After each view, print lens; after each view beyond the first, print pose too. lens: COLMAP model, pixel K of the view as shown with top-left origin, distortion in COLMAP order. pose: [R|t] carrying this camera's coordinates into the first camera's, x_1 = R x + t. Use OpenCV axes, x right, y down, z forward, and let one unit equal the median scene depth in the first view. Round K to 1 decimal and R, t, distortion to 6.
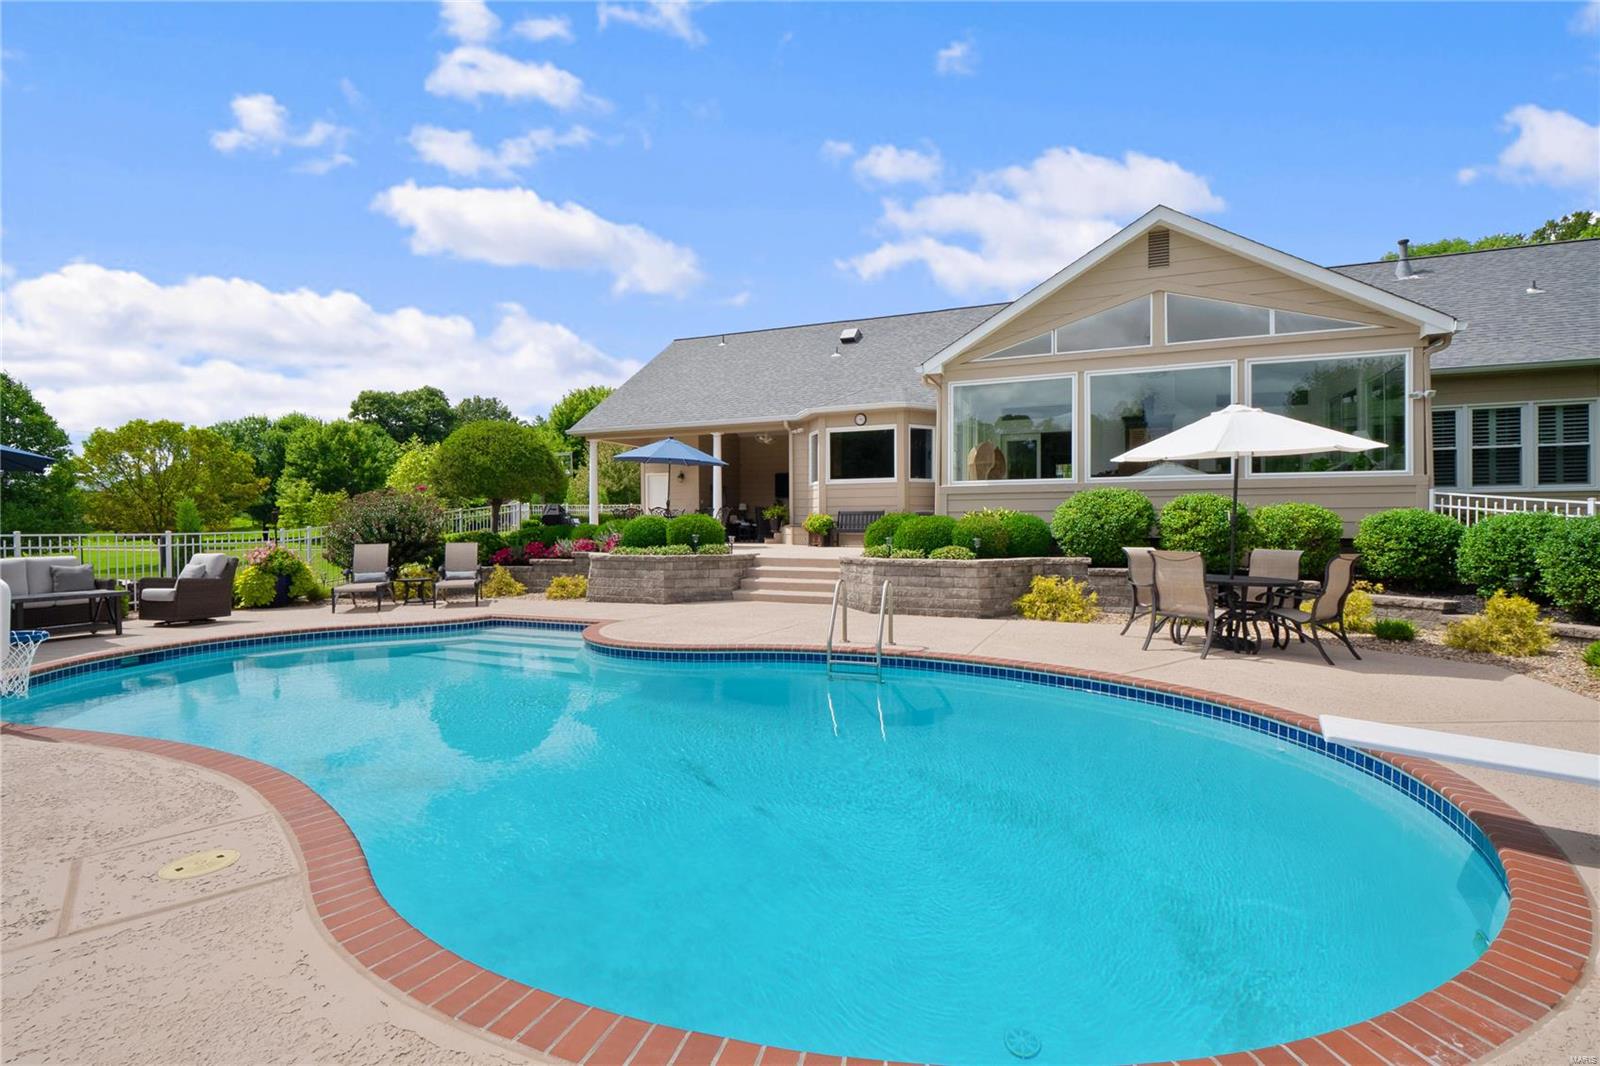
lens RADIAL K [[755.0, 0, 792.0], [0, 755.0, 531.5], [0, 0, 1]] dist [-0.001349, -0.000643]
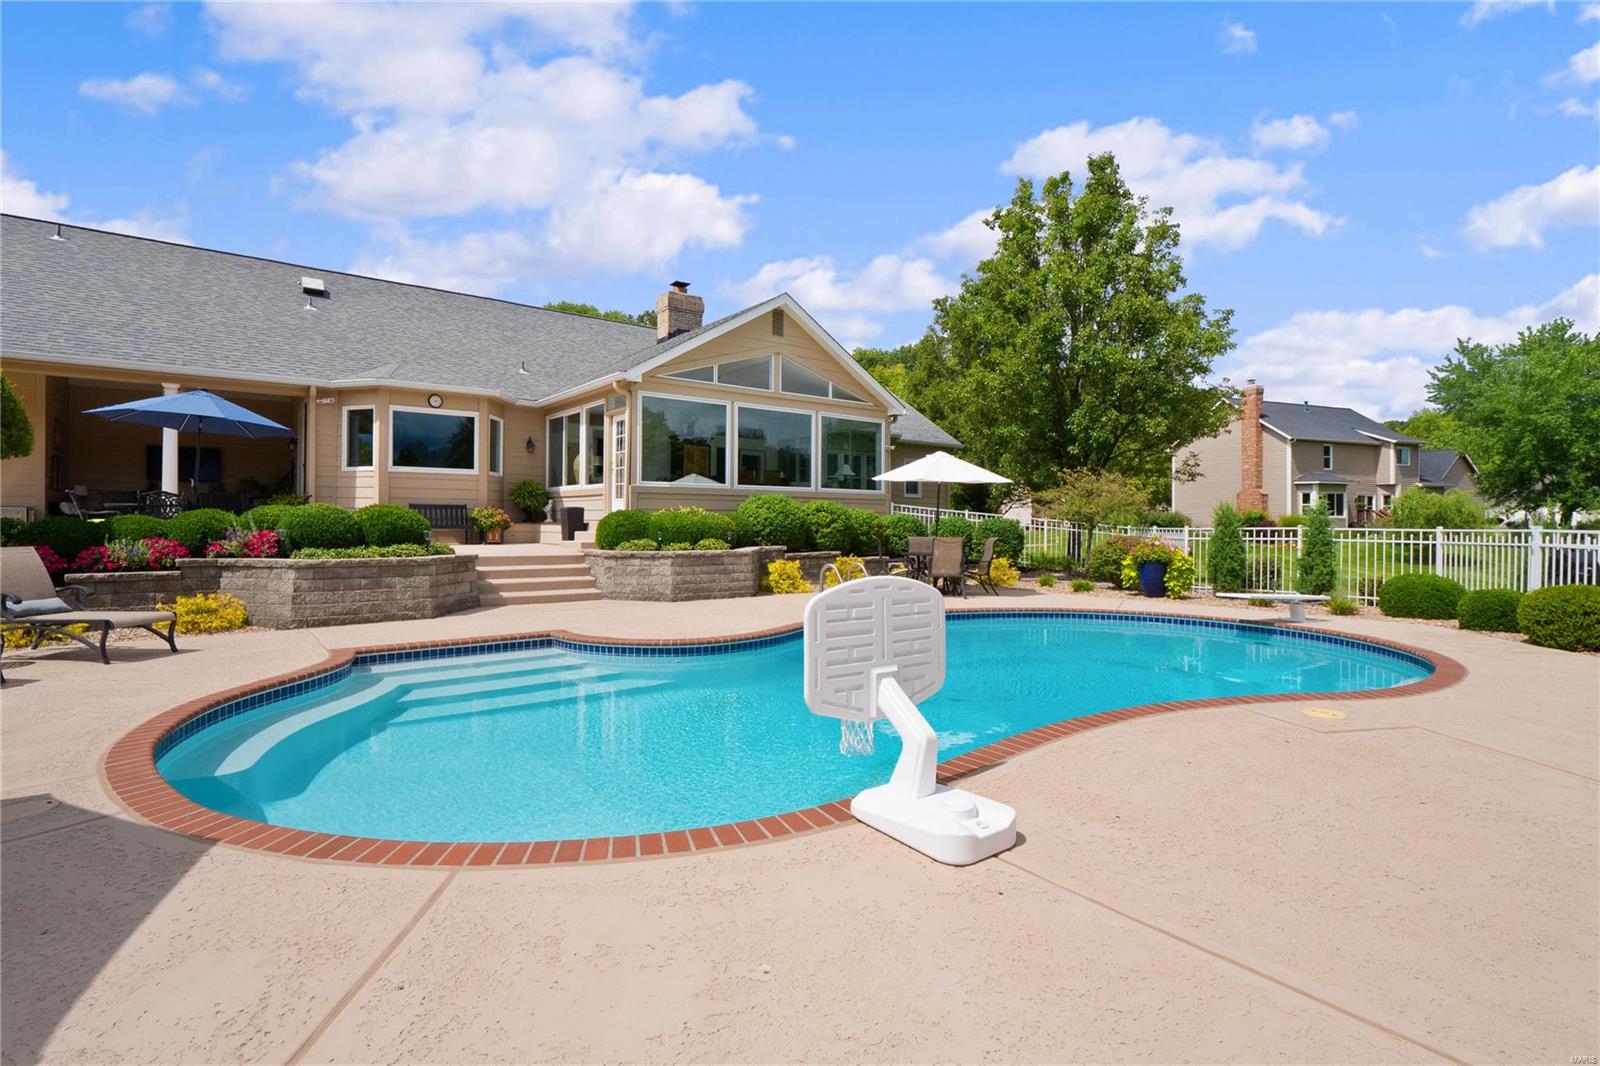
lens RADIAL K [[755.0, 0, 792.0], [0, 755.0, 531.5], [0, 0, 1]] dist [-0.001349, -0.000643]
pose [[0.500397, -0.005826, 0.865777, -1.031324], [0.002023, 0.999982, 0.005560, 0.002113], [-0.865794, -0.001031, 0.500400, 0.420933]]
